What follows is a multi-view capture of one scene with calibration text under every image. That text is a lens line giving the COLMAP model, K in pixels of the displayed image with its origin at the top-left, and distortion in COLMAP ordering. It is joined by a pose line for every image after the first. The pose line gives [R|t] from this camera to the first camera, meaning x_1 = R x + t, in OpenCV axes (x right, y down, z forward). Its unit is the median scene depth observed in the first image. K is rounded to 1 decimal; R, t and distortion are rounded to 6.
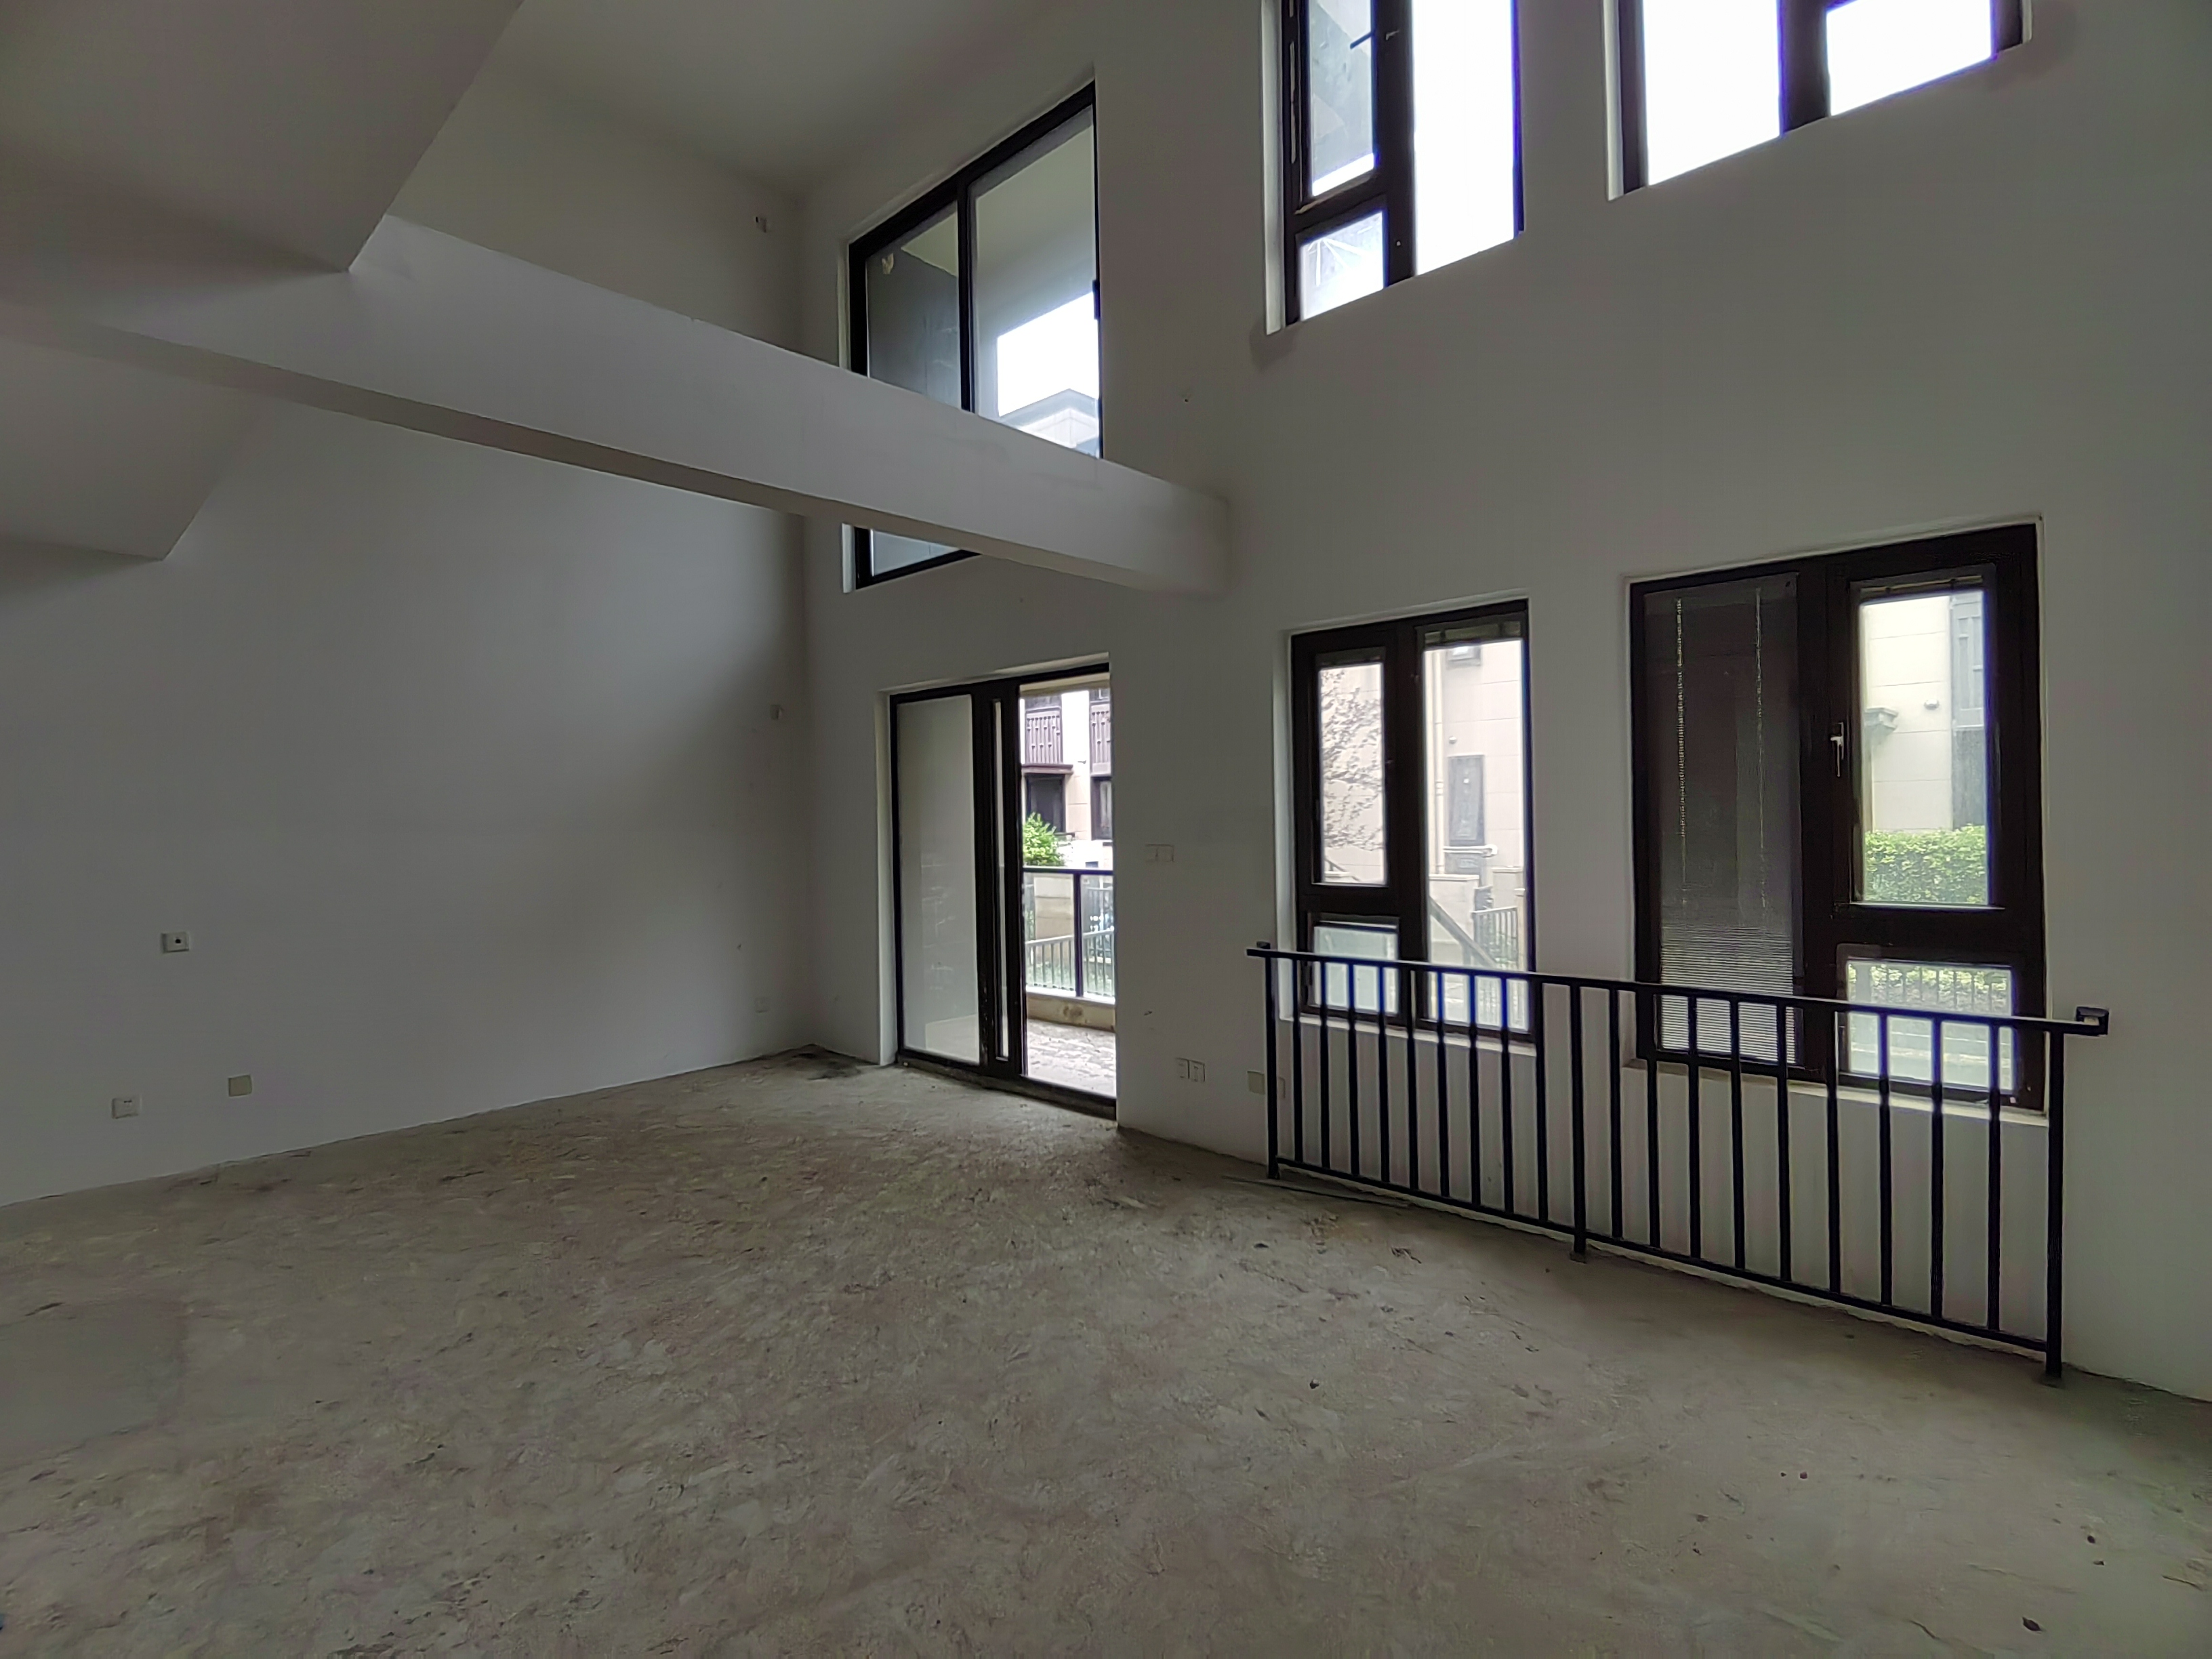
lens RADIAL K [[1060.2, 0, 1107.8], [0, 1060.2, 821.5], [0, 0, 1]] dist [-0.022235, -0.001290]
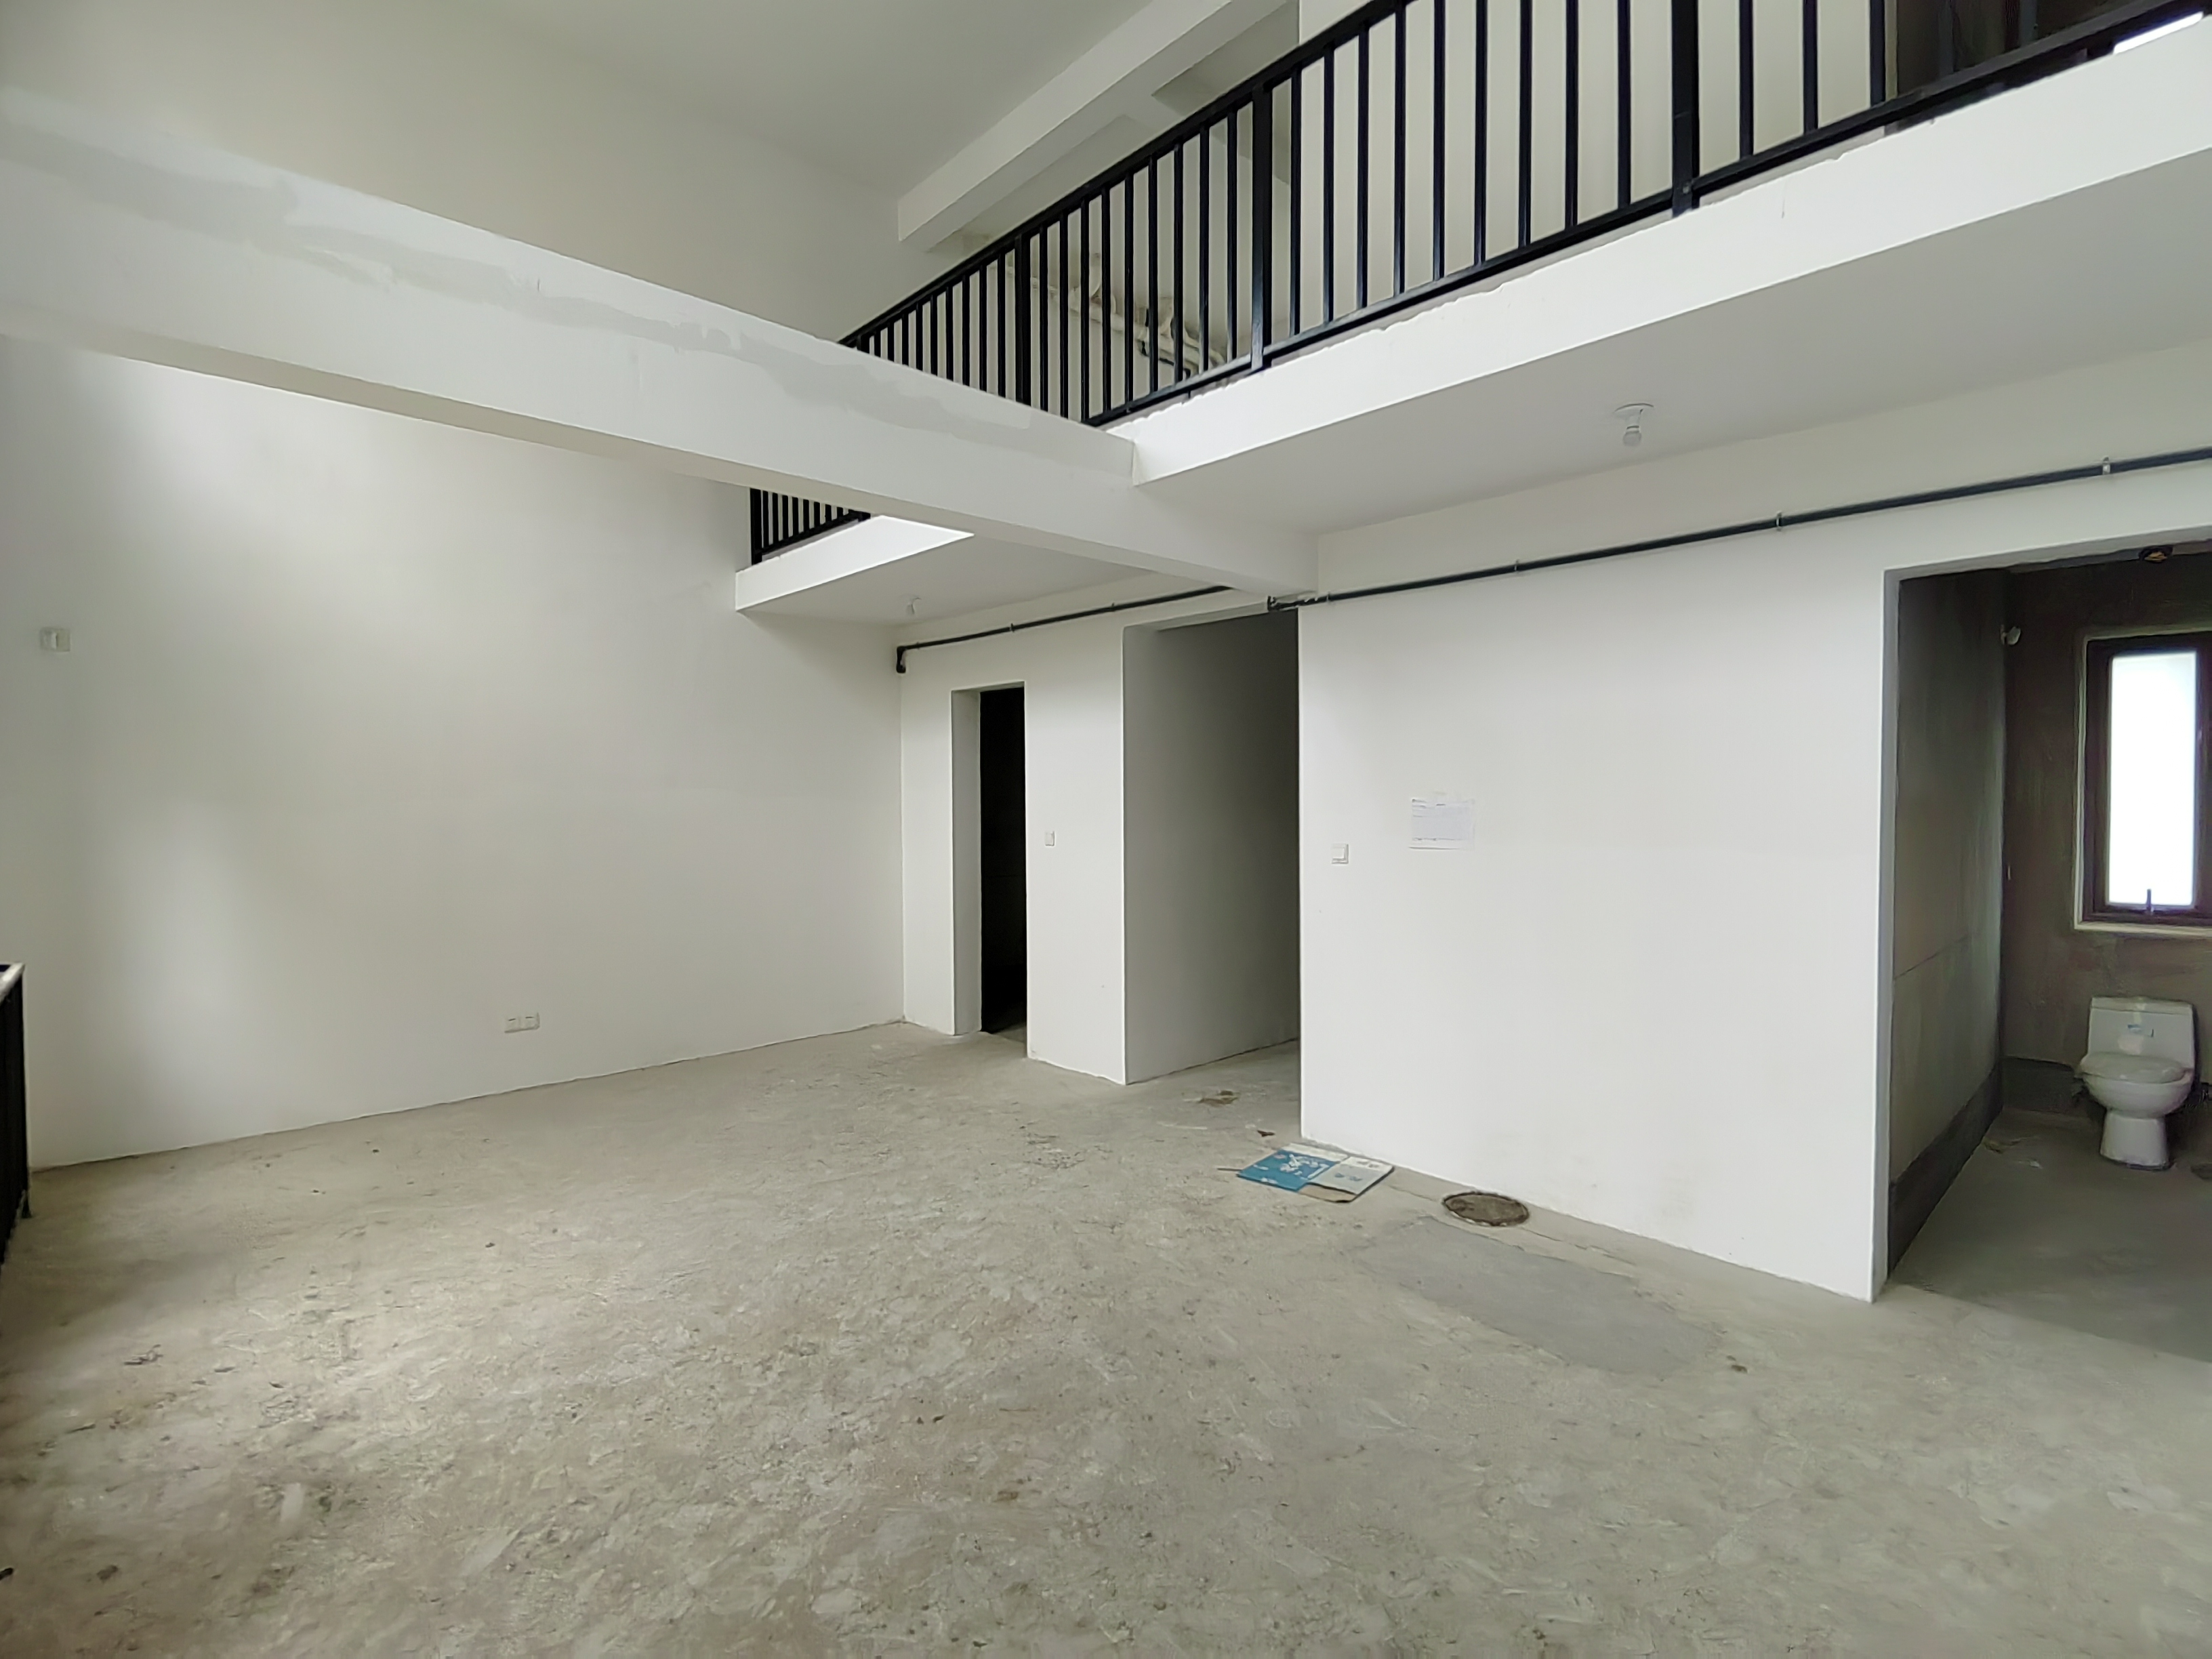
lens RADIAL K [[1060.2, 0, 1106.8], [0, 1060.2, 830.7], [0, 0, 1]] dist [-0.022235, -0.001290]
pose [[-0.997334, 0.014381, 0.071538, -0.573879], [0.016969, 0.999218, 0.035706, -0.015526], [-0.070969, 0.036824, -0.996799, 1.892004]]
